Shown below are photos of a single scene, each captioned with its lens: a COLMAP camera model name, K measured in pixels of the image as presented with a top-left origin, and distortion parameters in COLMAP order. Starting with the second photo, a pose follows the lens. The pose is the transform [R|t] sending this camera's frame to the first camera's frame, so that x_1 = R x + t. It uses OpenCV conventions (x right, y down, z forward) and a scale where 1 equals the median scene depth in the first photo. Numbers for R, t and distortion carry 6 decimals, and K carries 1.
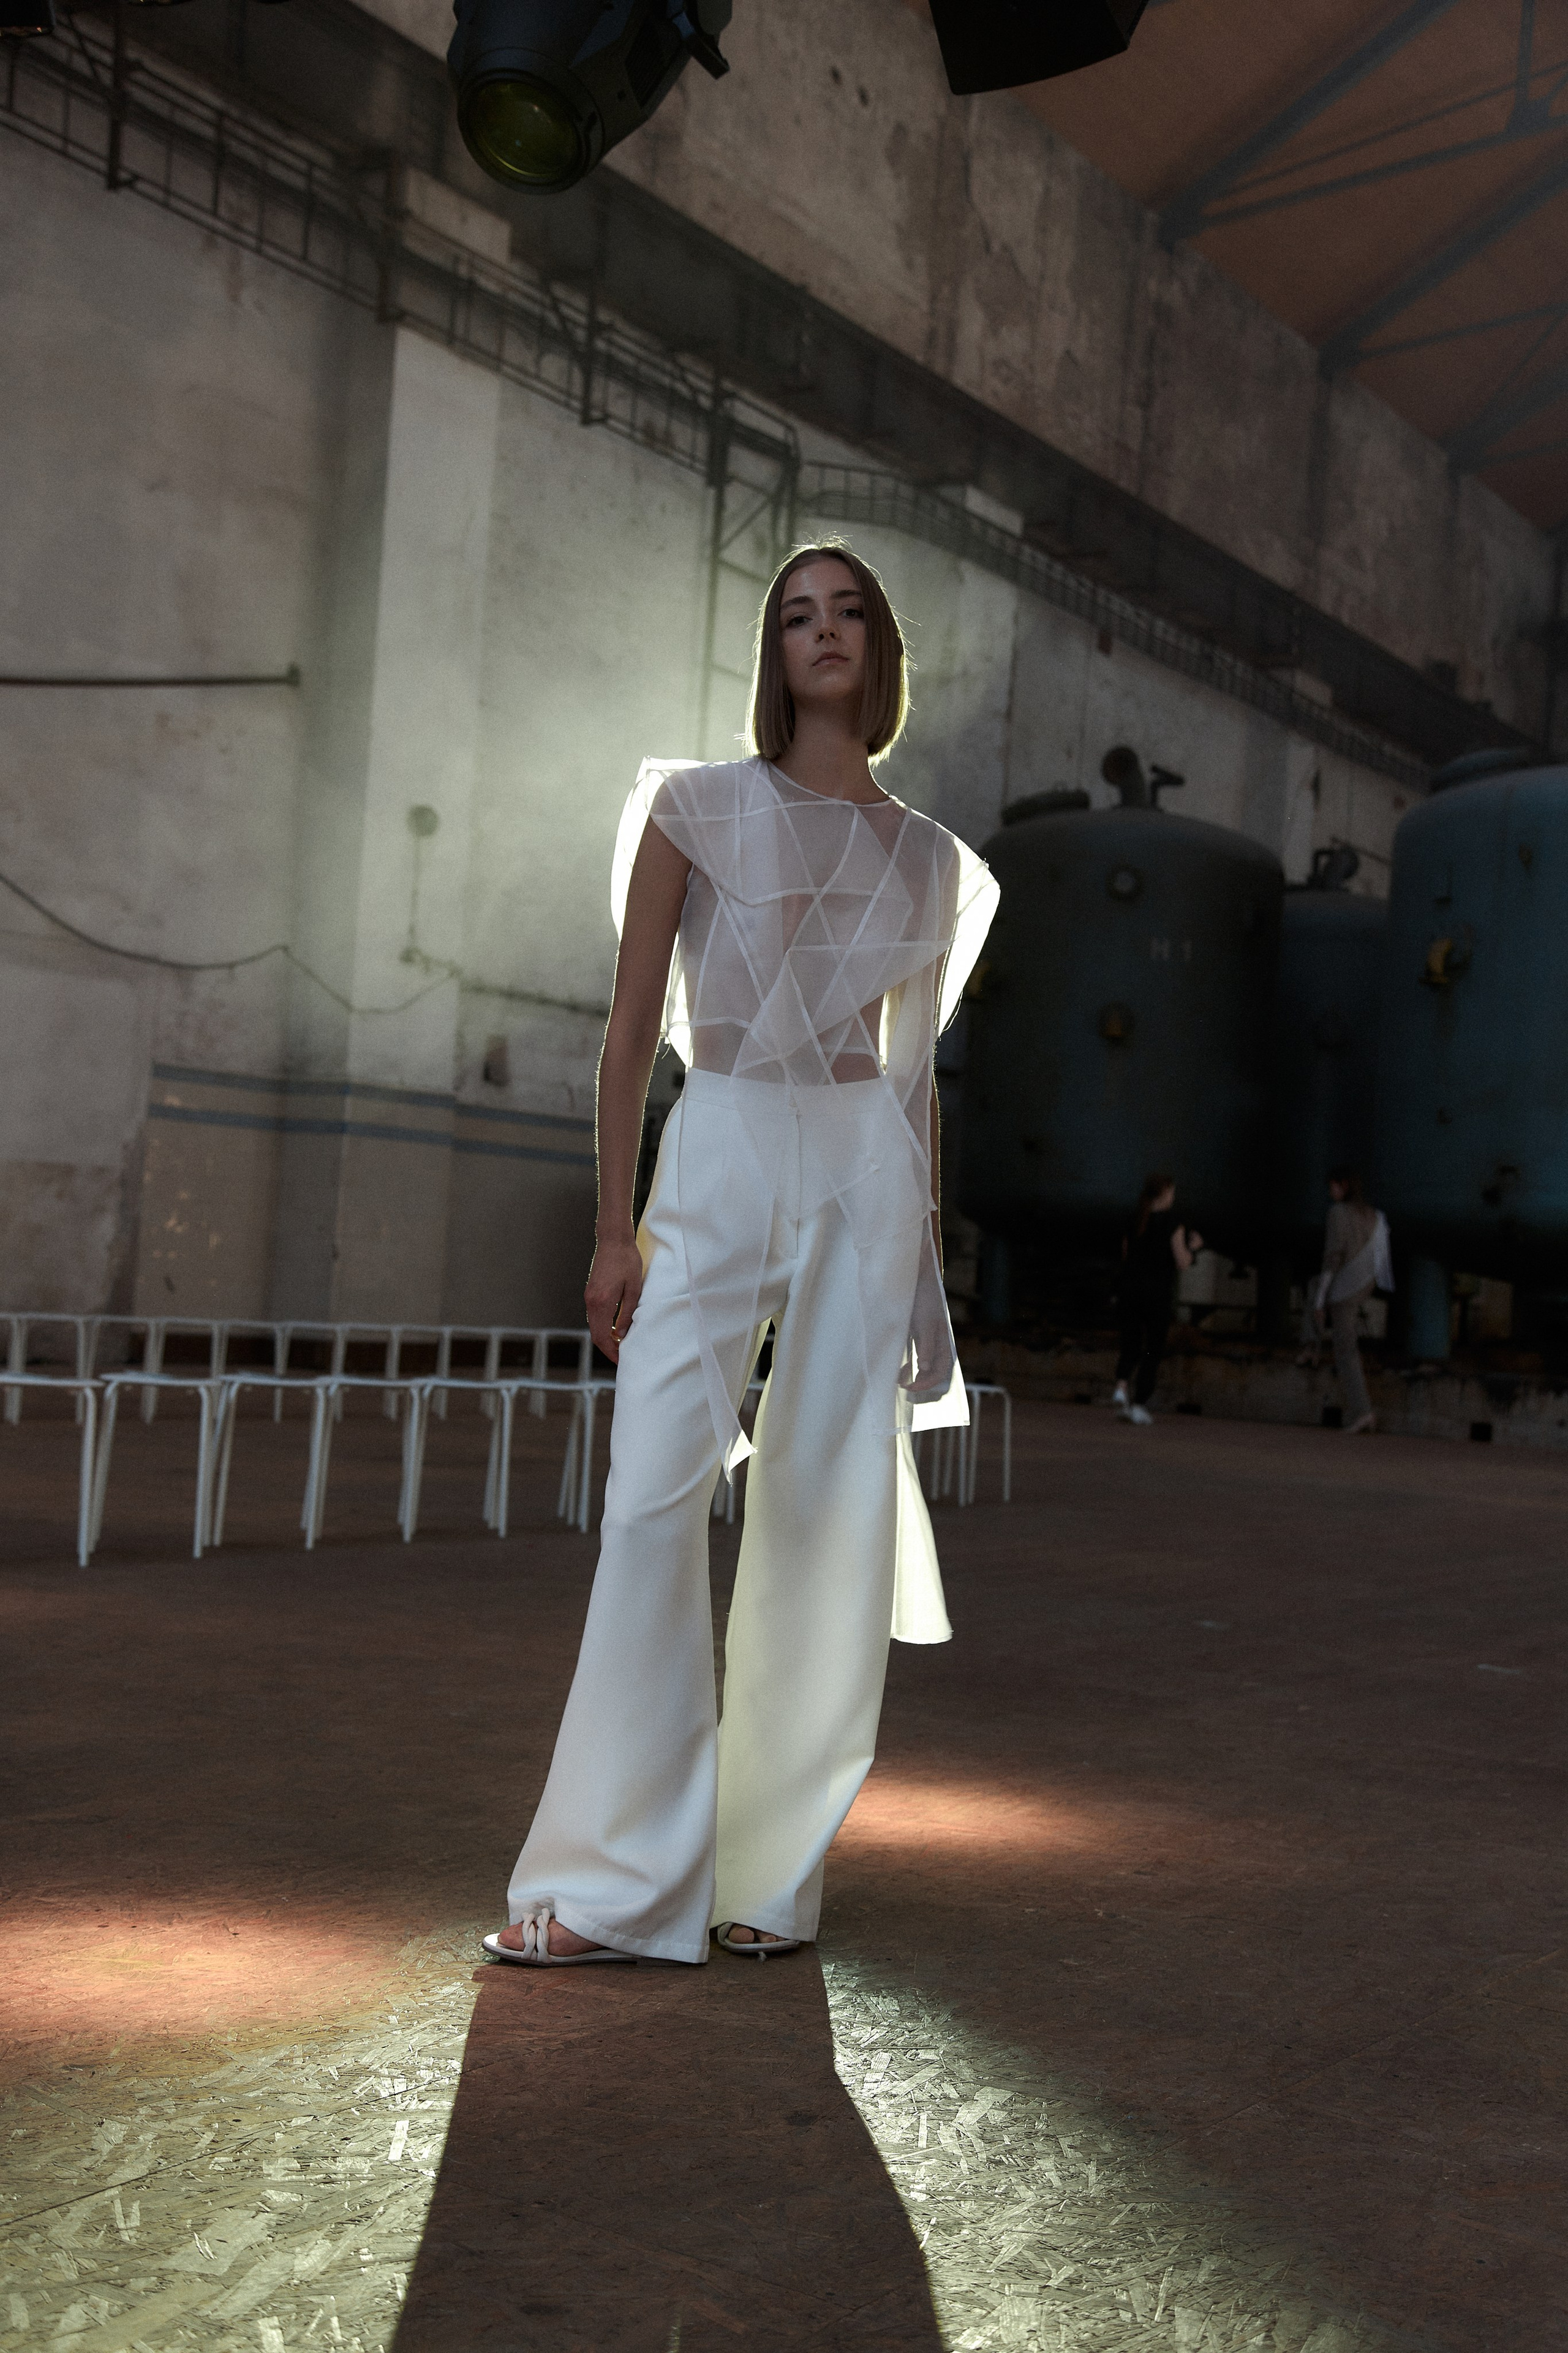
lens RADIAL K [[2840.6, 0, 778.0], [0, 2840.6, 1170.1], [0, 0, 1]] dist [0.111638, 0.000000]
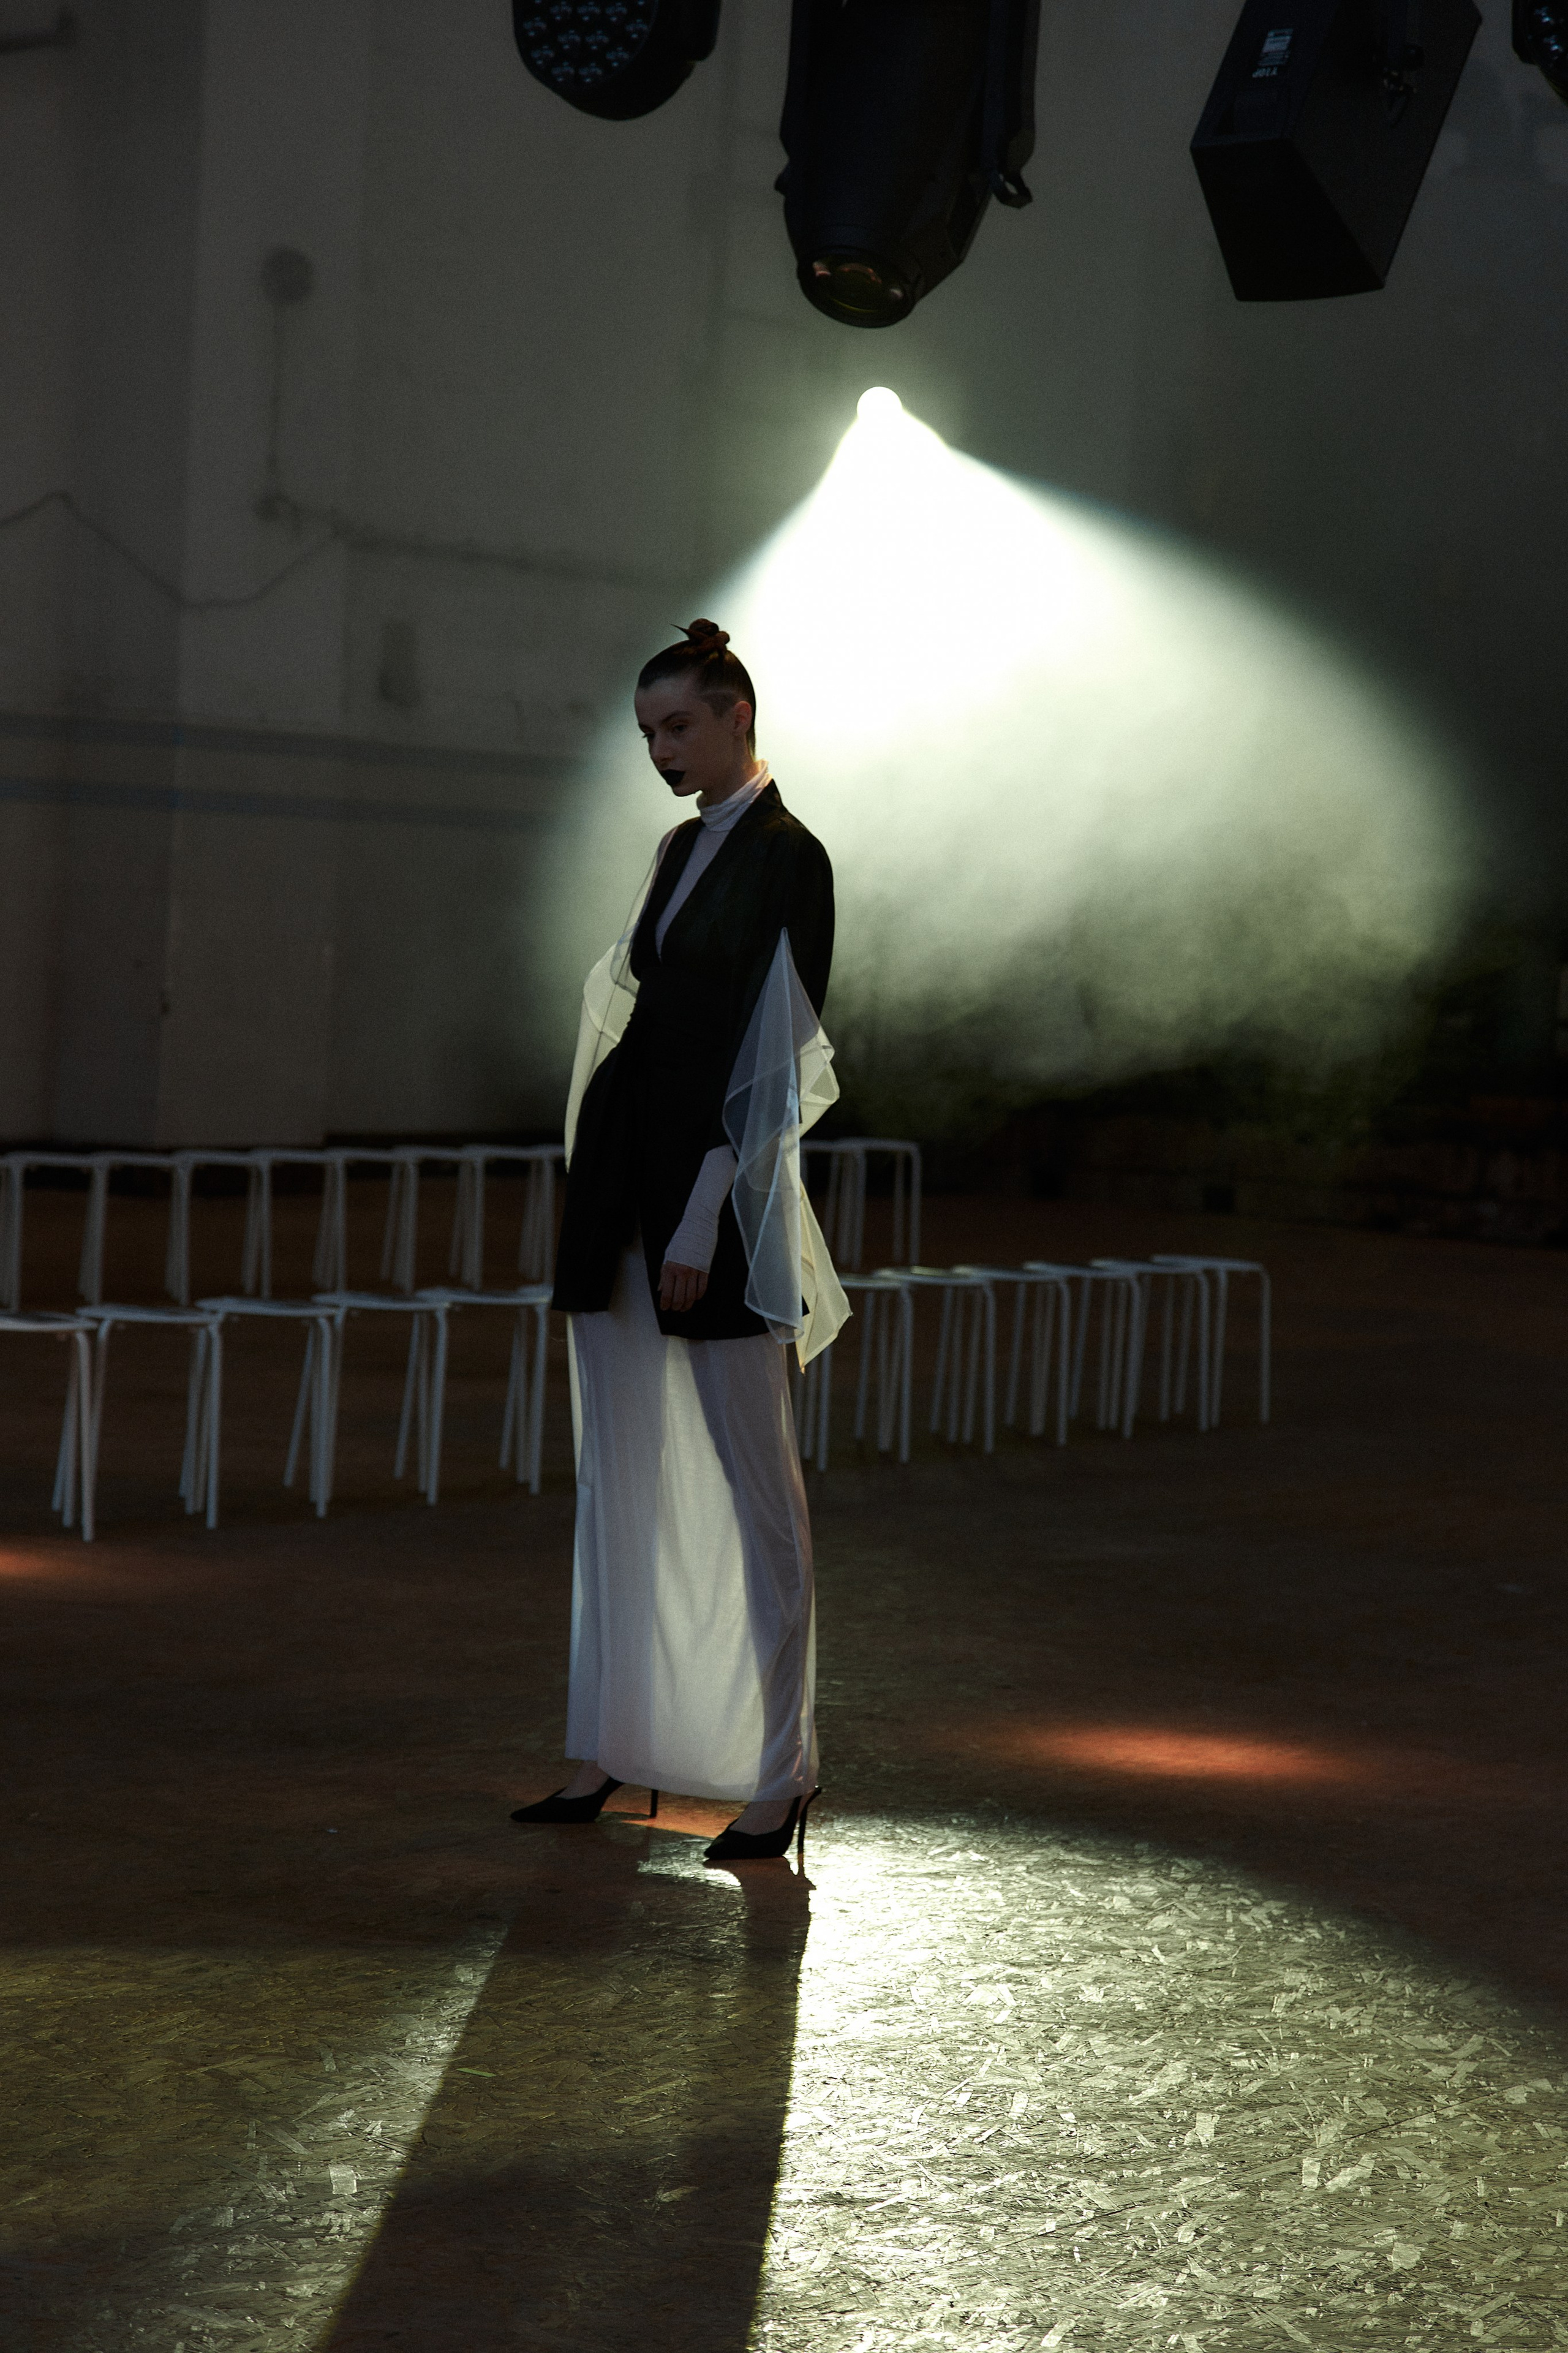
lens RADIAL K [[6369.4, 0, 780.2], [0, 6369.4, 1175.0], [0, 0, 1]] dist [0.546540, 0.000000]
pose [[0.999946, -0.007134, 0.007525, -0.033258], [0.006426, 0.995904, 0.090184, -0.057066], [-0.008137, -0.090131, 0.995897, -0.371335]]
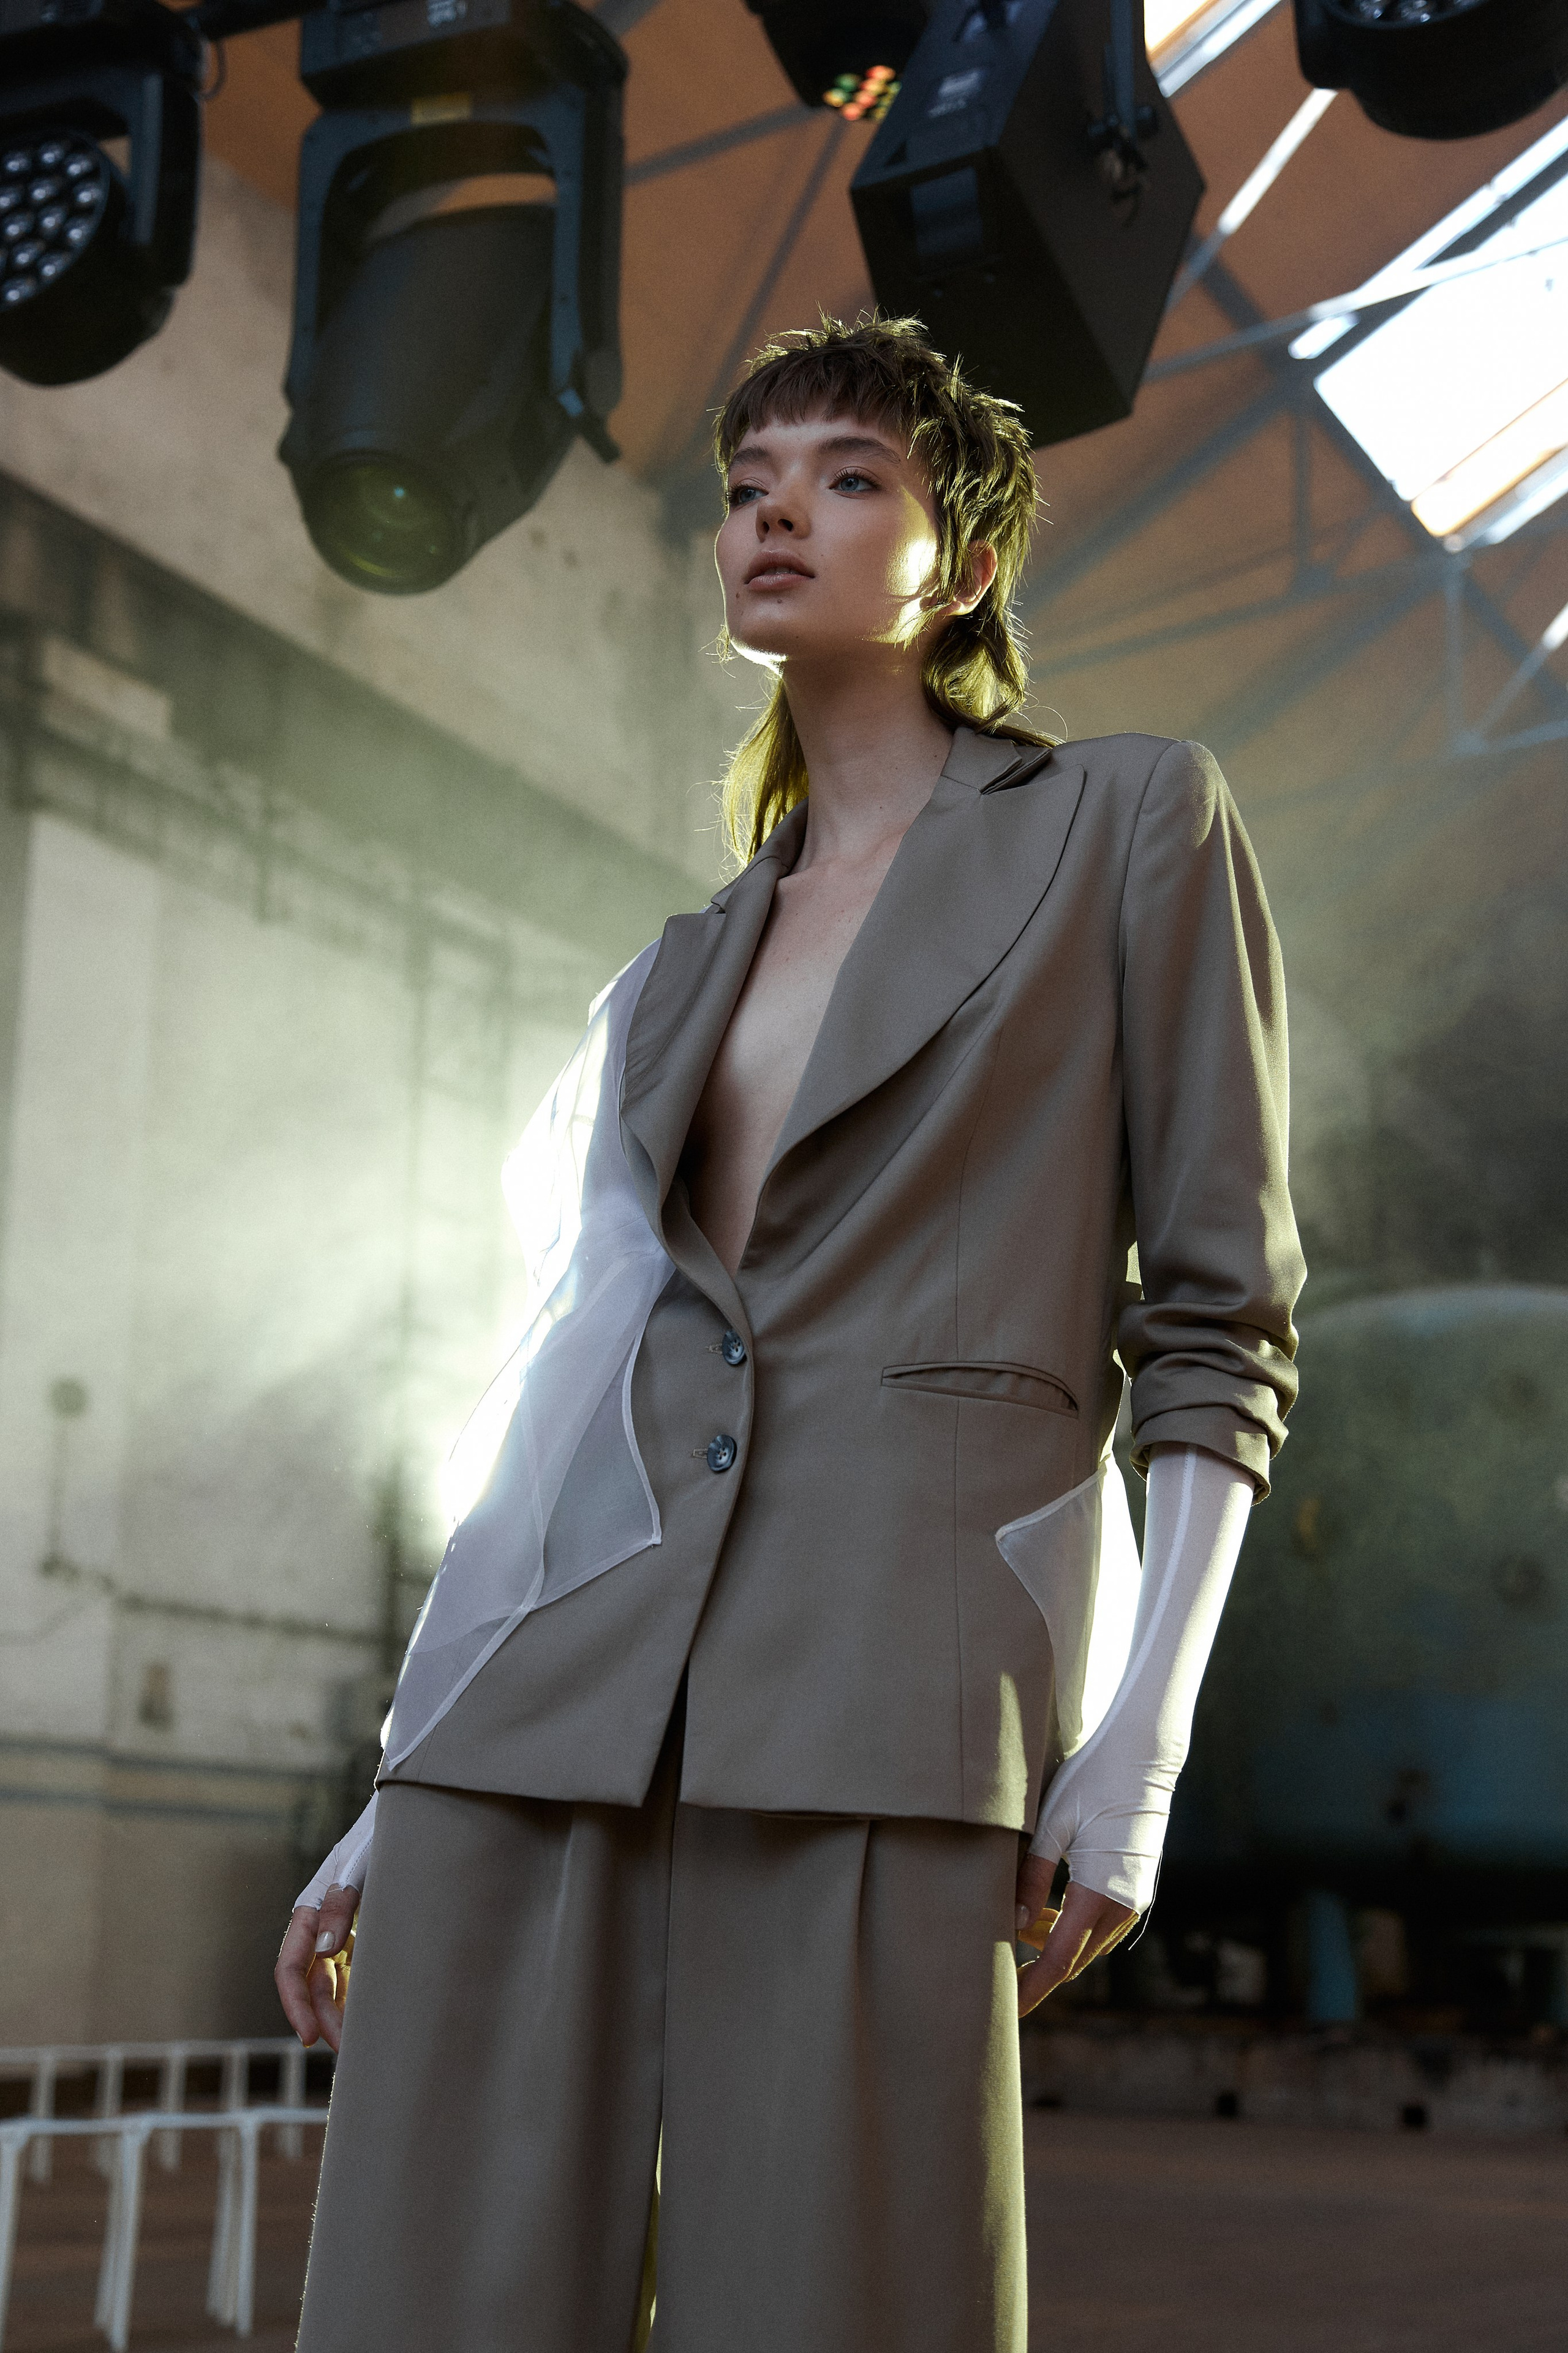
lens RADIAL K [[3424.9, 0, 779.7], [0, 3424.9, 1162.5], [0, 0, 1]] dist [0.163951, 0.000000]
pose [[0.994824, -0.027037, 0.097950, -0.018348], [0.044797, 0.981916, -0.183940, 0.001074], [-0.091205, 0.187376, 0.978045, 0.014841]]
